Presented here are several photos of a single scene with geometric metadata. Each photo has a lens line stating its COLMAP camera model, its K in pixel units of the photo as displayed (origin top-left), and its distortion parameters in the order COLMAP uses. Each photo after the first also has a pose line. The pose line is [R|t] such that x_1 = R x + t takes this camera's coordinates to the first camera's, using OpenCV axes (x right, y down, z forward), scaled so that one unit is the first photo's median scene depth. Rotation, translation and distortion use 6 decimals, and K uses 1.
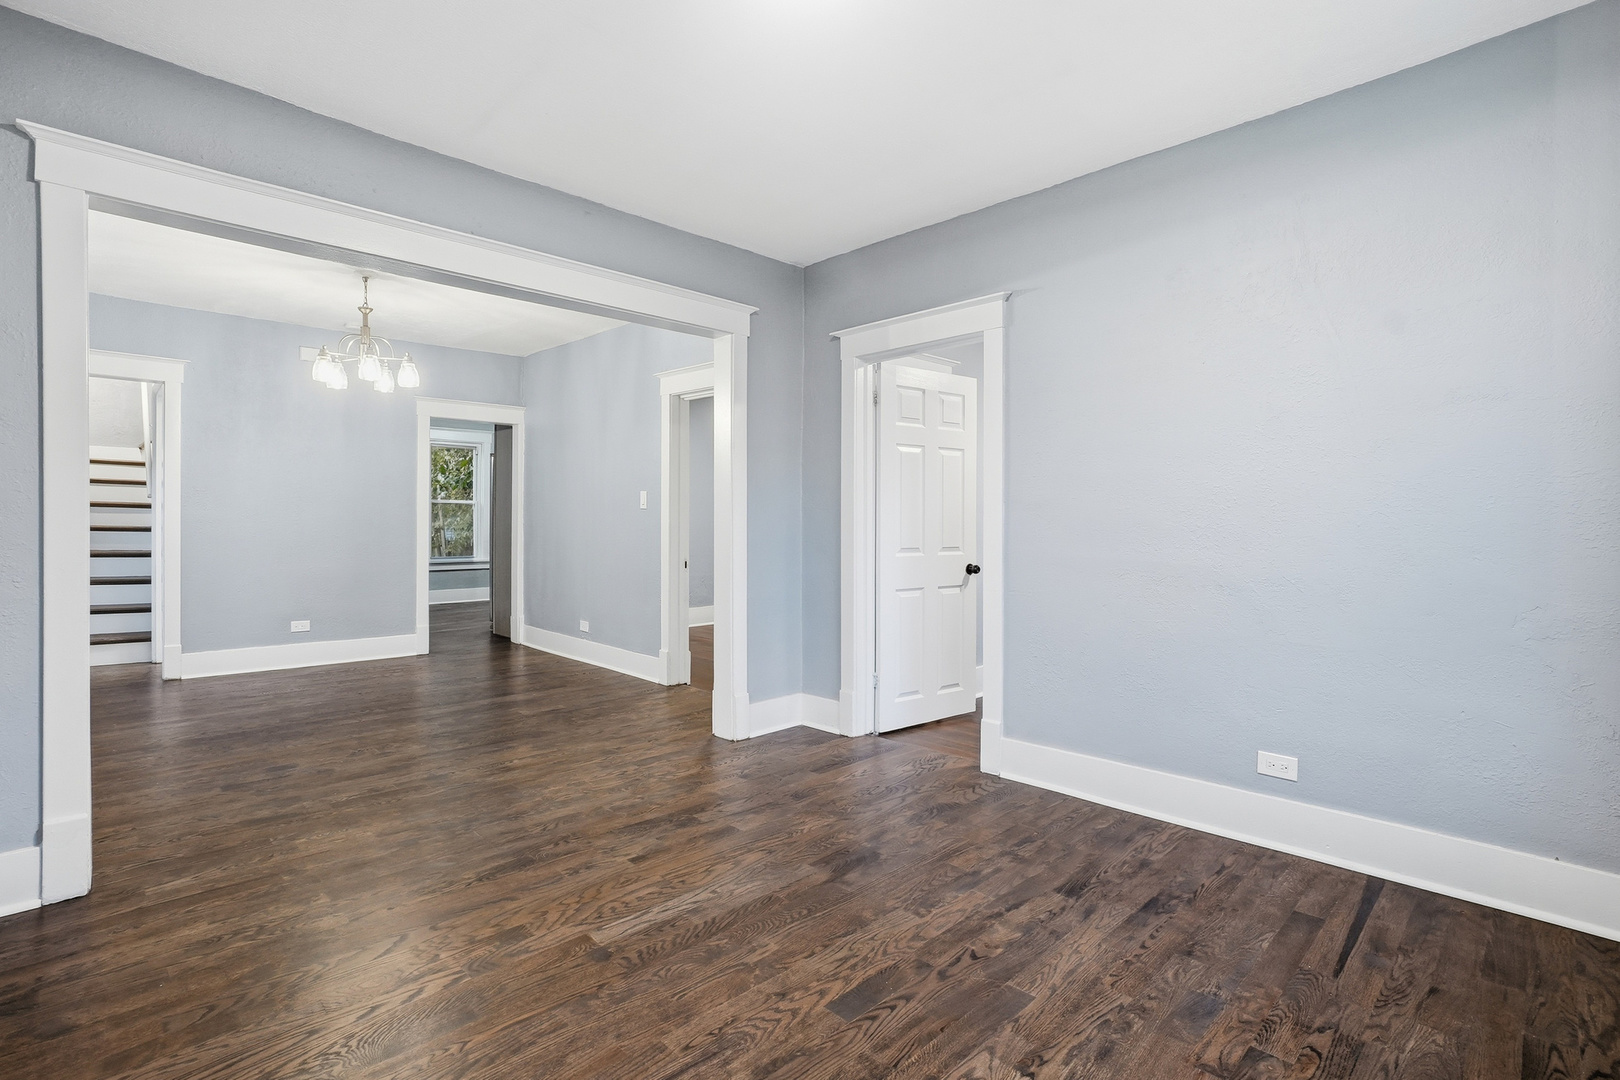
lens RADIAL K [[785.2, 0, 804.4], [0, 785.2, 526.2], [0, 0, 1]] dist [-0.057142, 0.022710]
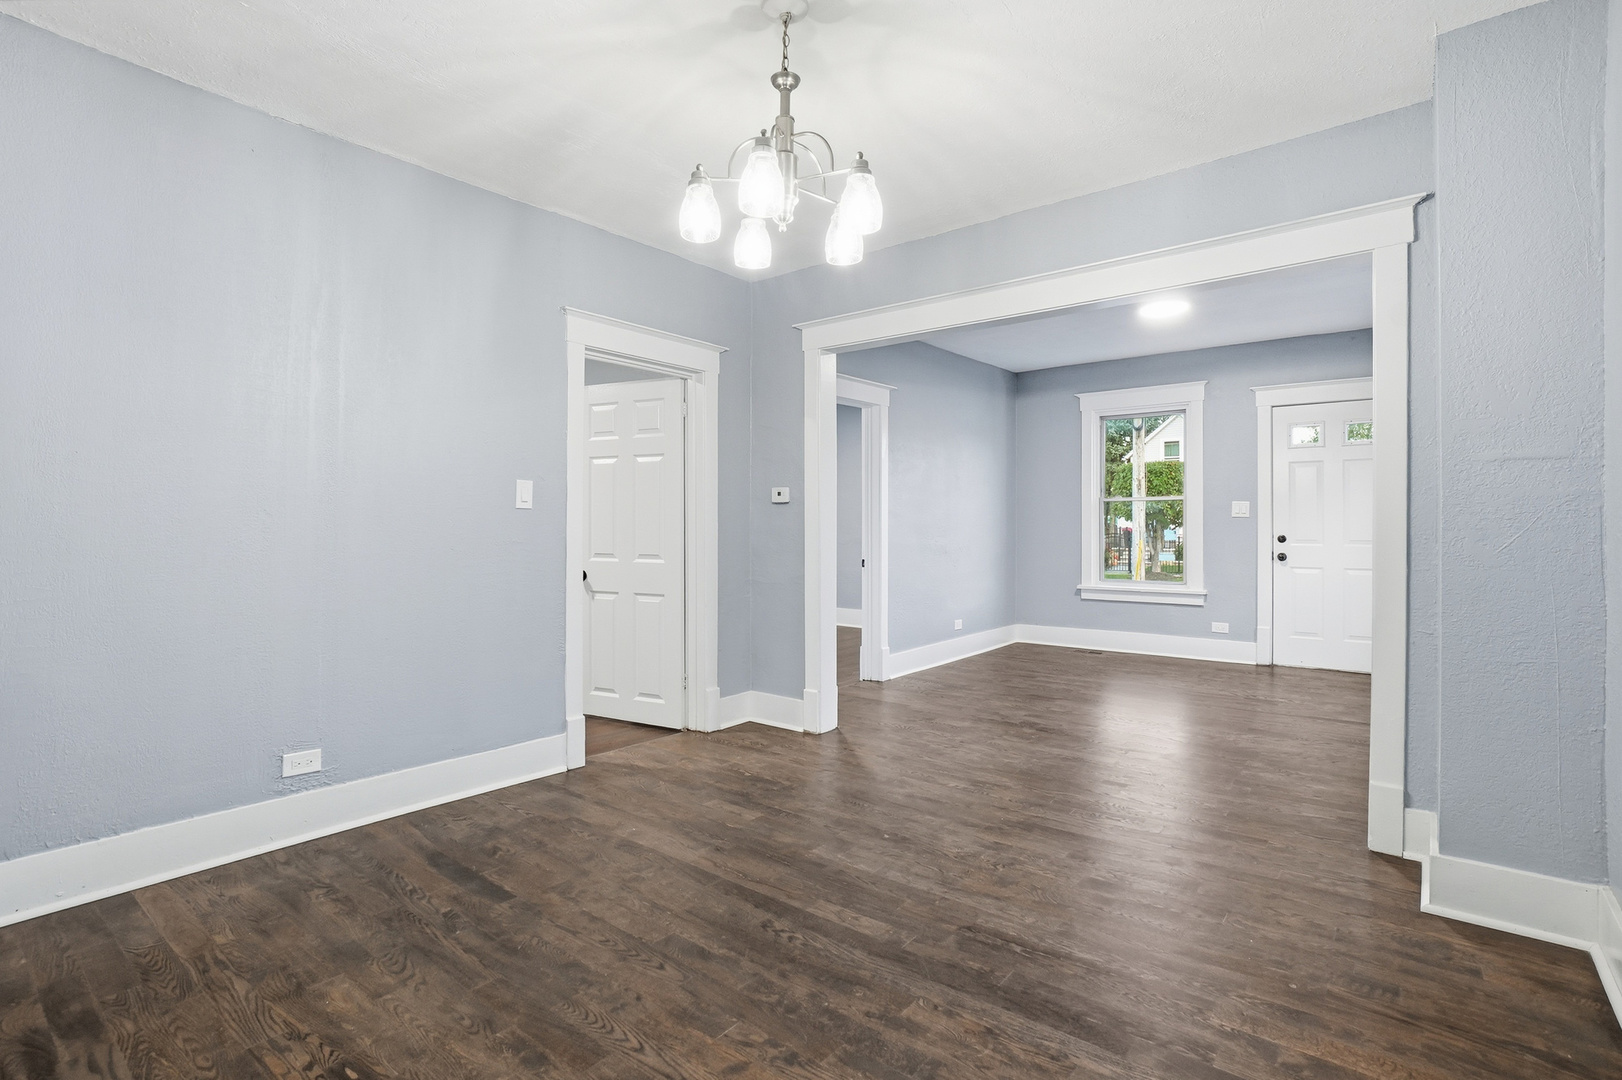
lens RADIAL K [[786.2, 0, 805.4], [0, 786.2, 526.2], [0, 0, 1]] dist [-0.057142, 0.022710]
pose [[-0.127380, -0.011696, 0.991785, -1.283025], [0.006585, 0.999898, 0.012637, -0.023460], [-0.991832, 0.008141, -0.127290, 1.294864]]
